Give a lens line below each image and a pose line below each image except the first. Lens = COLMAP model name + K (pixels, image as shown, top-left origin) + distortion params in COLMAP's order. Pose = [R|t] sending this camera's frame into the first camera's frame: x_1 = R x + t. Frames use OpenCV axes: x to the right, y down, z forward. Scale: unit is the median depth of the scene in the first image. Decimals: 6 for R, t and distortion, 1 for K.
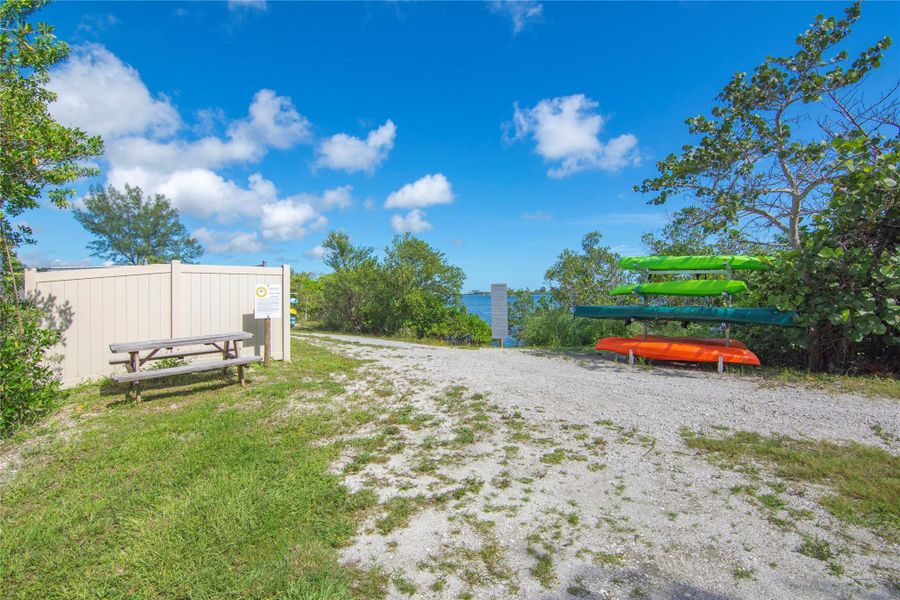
lens RADIAL K [[472.0, 0, 447.0], [0, 472.0, 301.6], [0, 0, 1]] dist [0.001757, -0.009577]
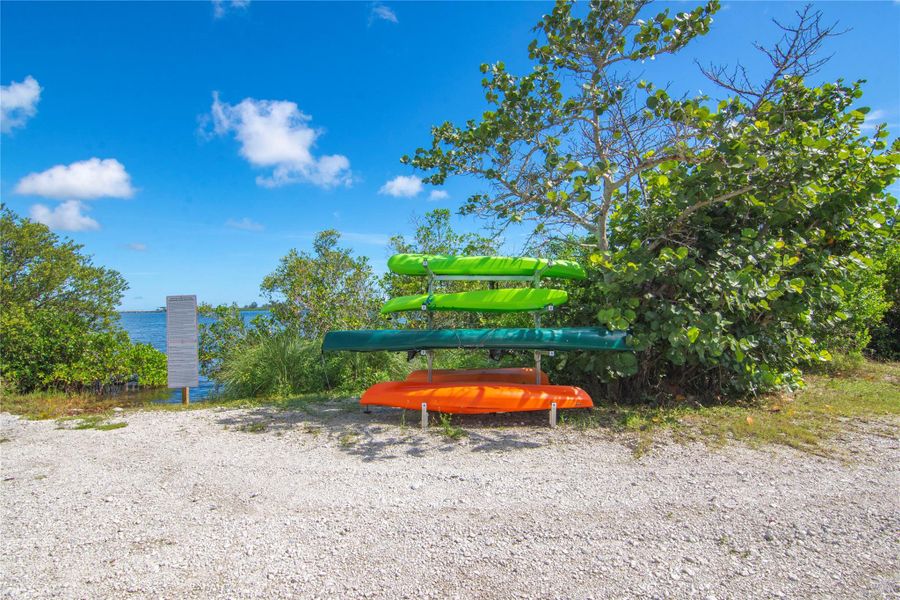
lens RADIAL K [[452.7, 0, 465.5], [0, 452.7, 294.1], [0, 0, 1]] dist [-0.003570, -0.007153]
pose [[0.800850, 0.006407, 0.598831, 0.047512], [0.022437, 0.998920, -0.040693, -0.007072], [-0.598445, 0.046025, 0.799841, 0.283068]]
